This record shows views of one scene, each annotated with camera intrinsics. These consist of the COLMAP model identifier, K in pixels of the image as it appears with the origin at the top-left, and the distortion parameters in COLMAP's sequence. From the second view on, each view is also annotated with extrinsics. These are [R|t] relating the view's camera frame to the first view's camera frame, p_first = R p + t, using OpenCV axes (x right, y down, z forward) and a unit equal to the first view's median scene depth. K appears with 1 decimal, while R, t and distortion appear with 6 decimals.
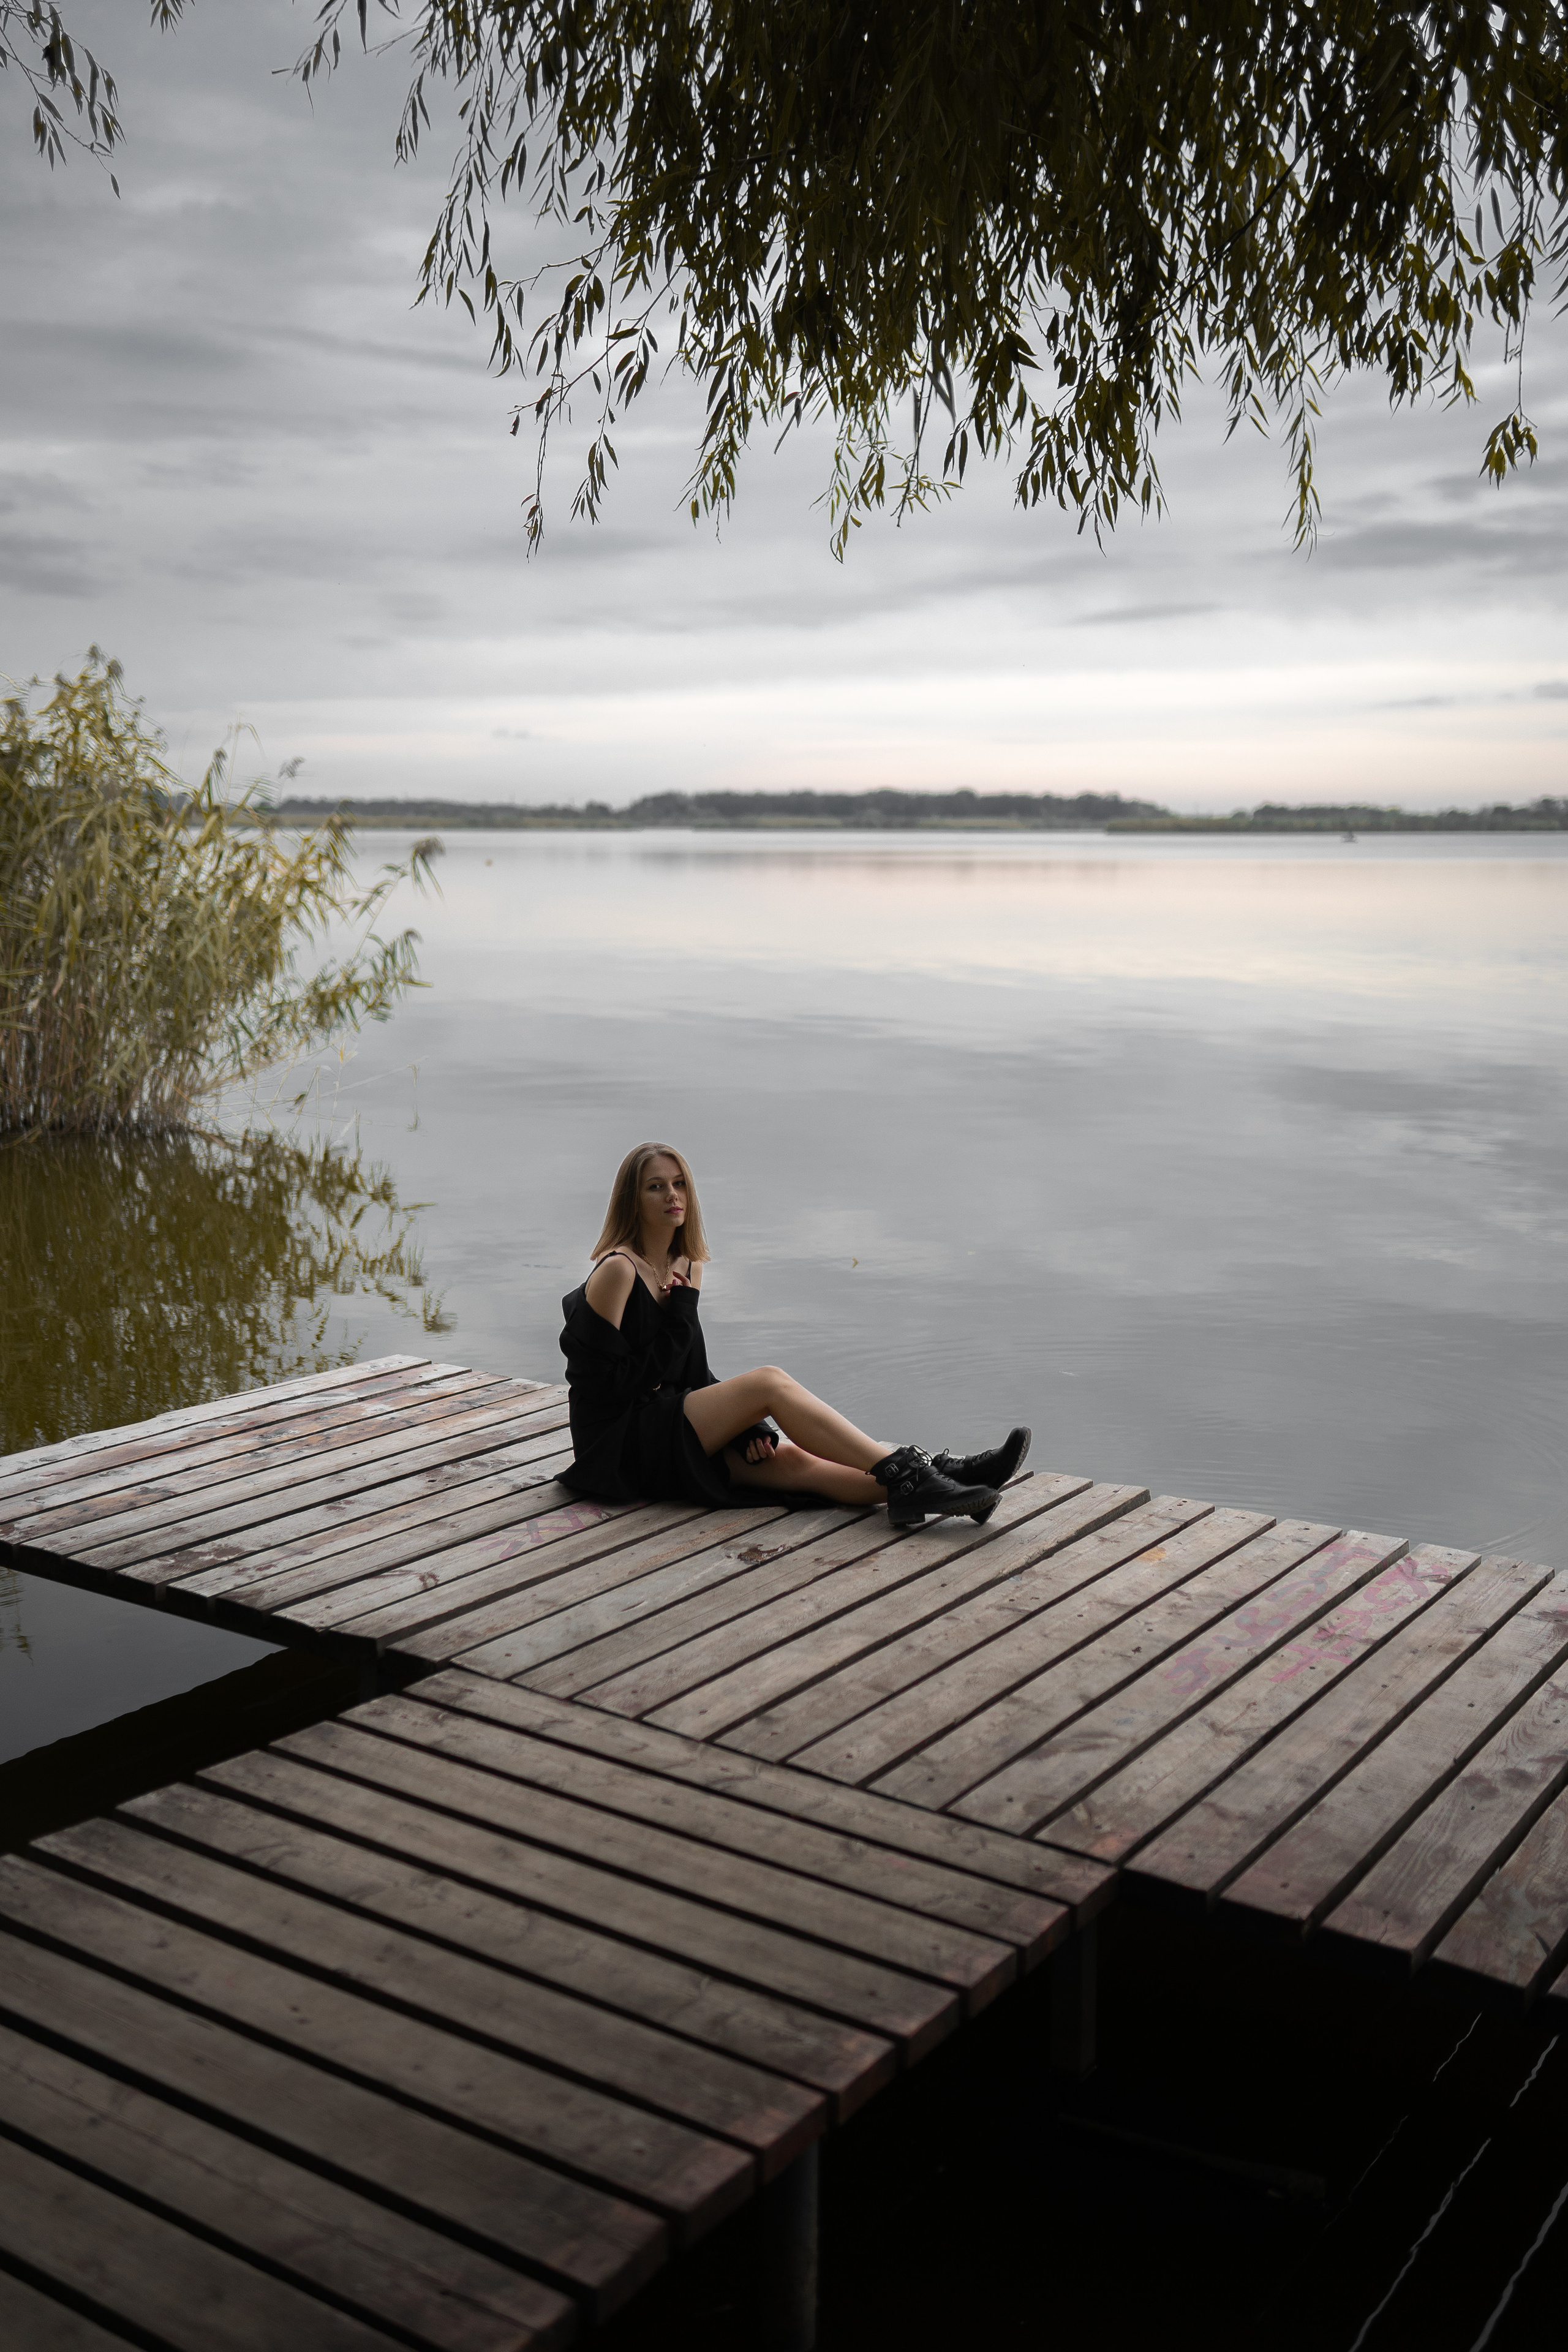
lens RADIAL K [[2180.6, 0, 784.0], [0, 2180.6, 1176.0], [0, 0, 1]] dist [0.054520, -0.090139]
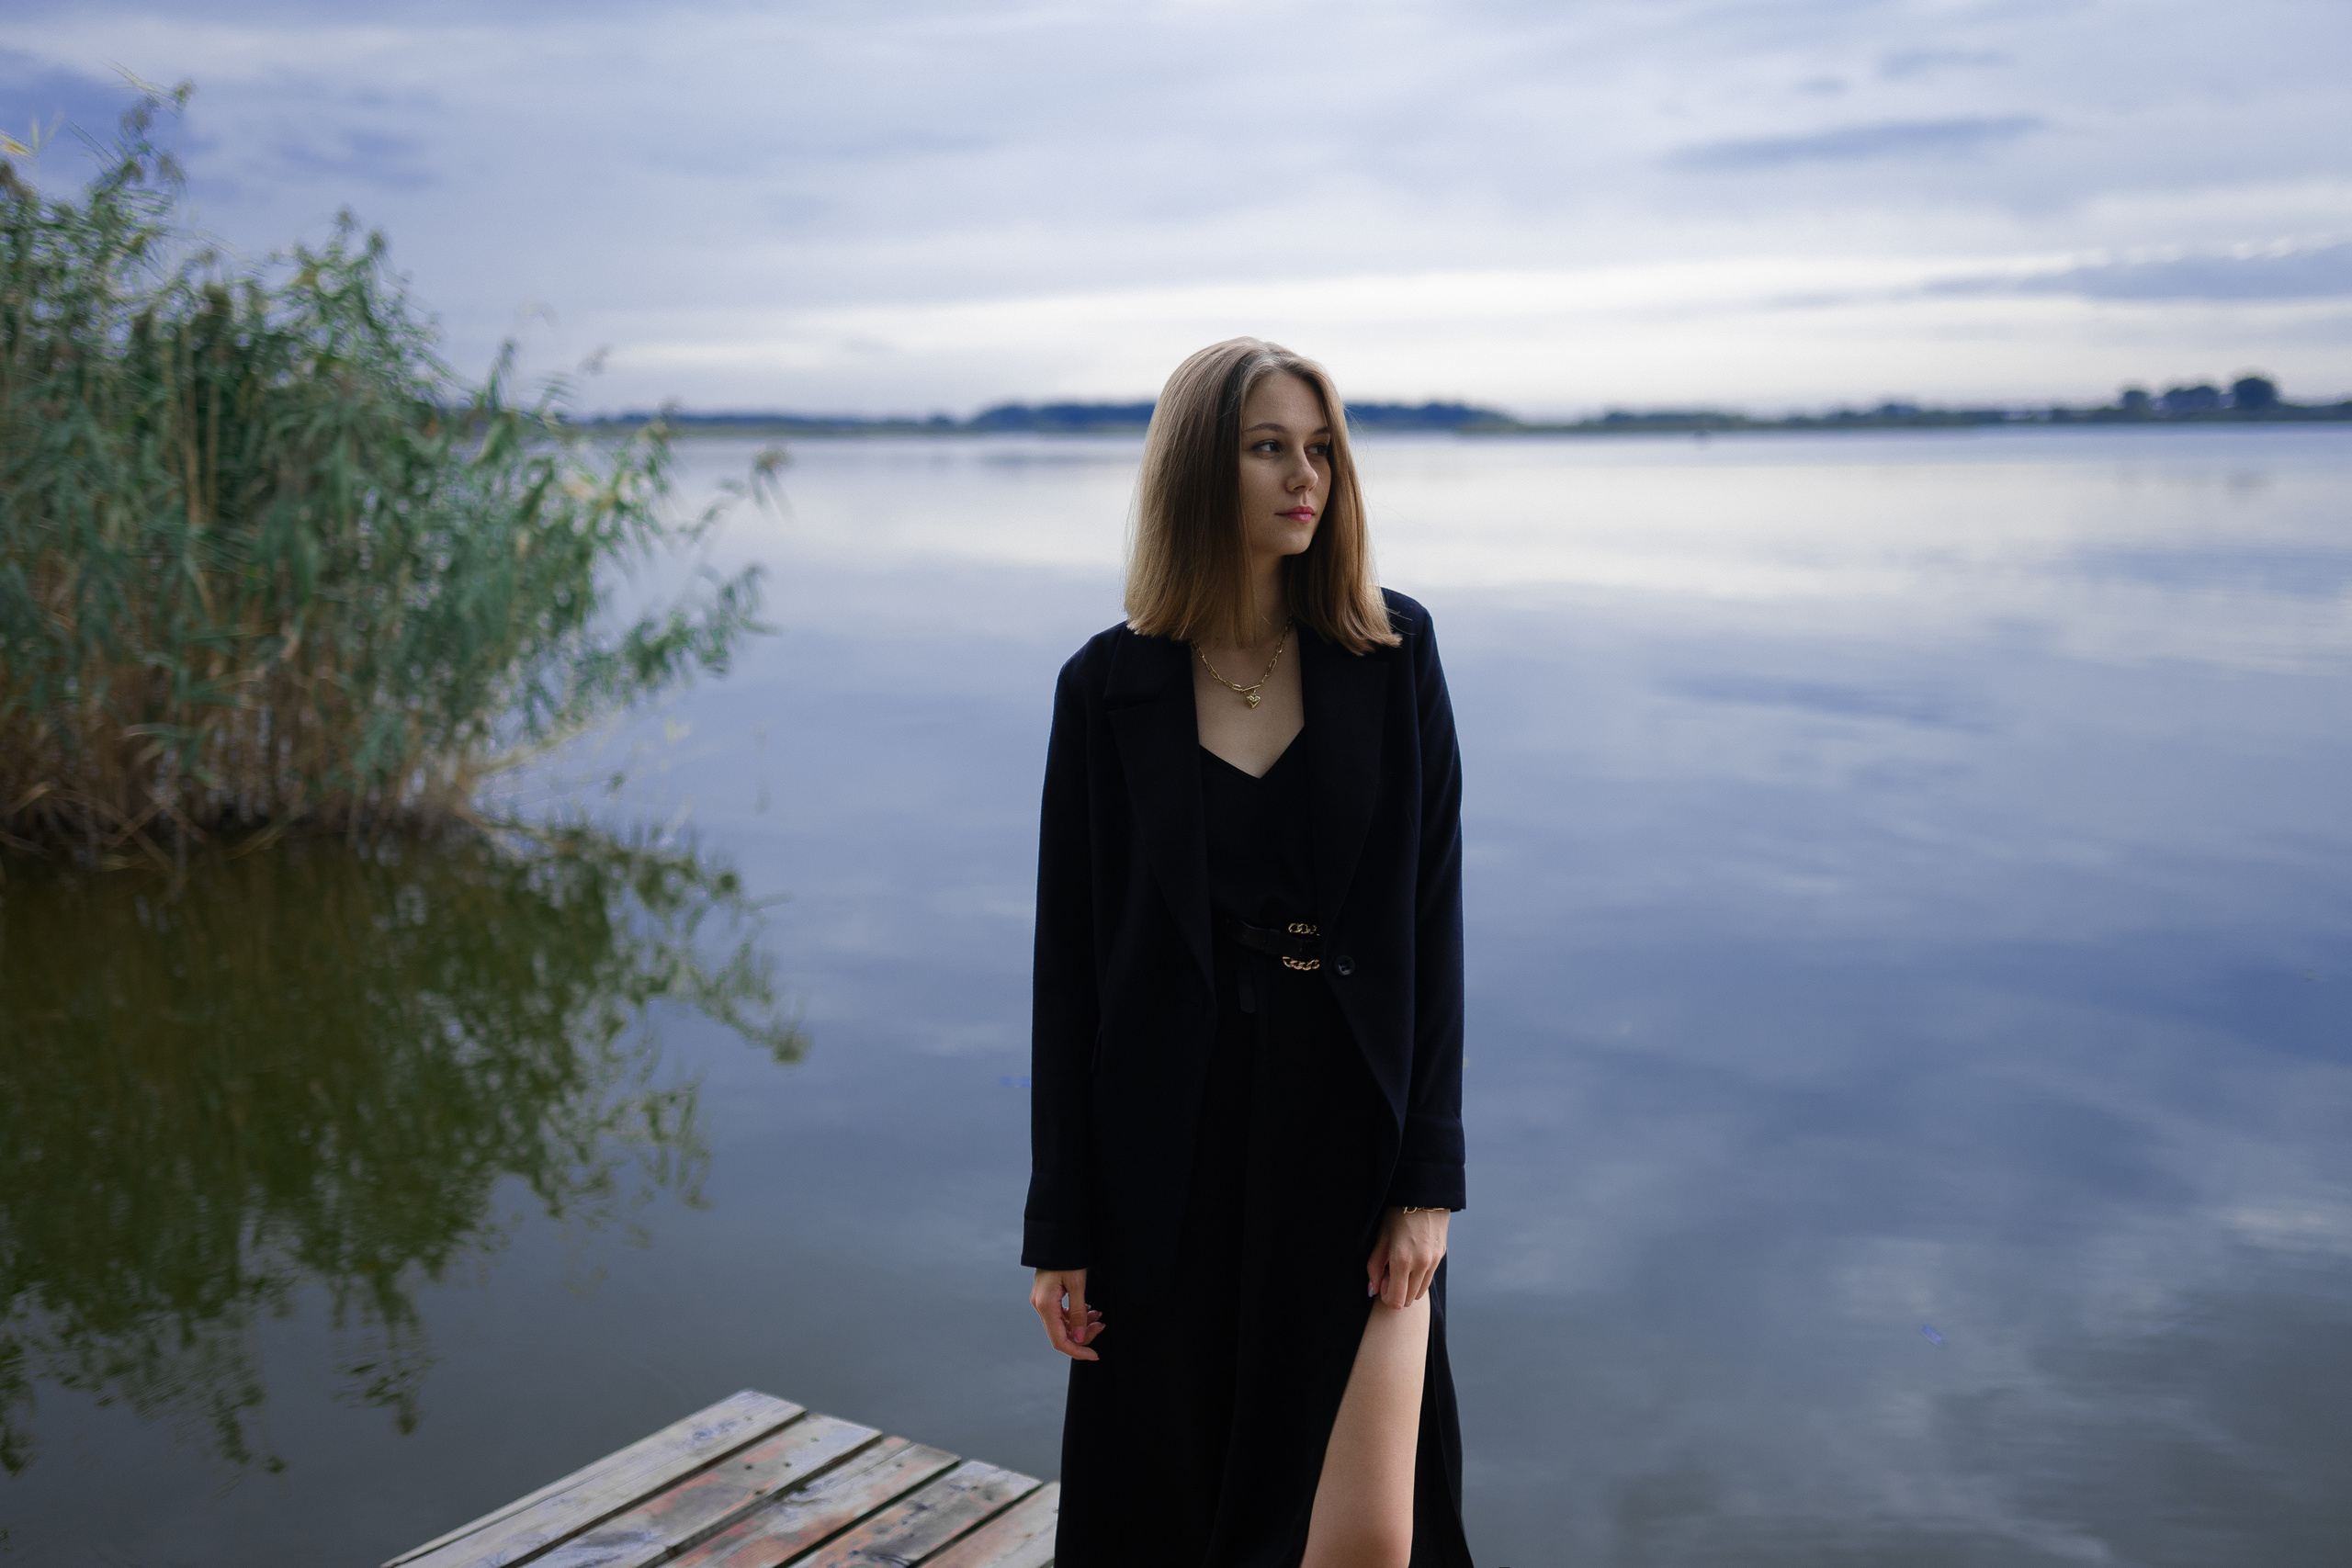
lens RADIAL K [[2180.4, 0, 1218.0], [0, 2180.4, 780.6], [0, 0, 1]] dist [0.054520, -0.090139]
pose [[0.999132, -0.016310, 0.038328, -0.032361], [0.016349, 0.999866, -0.000697, -0.029202], [-0.038311, 0.001323, 0.999265, 0.188613]]
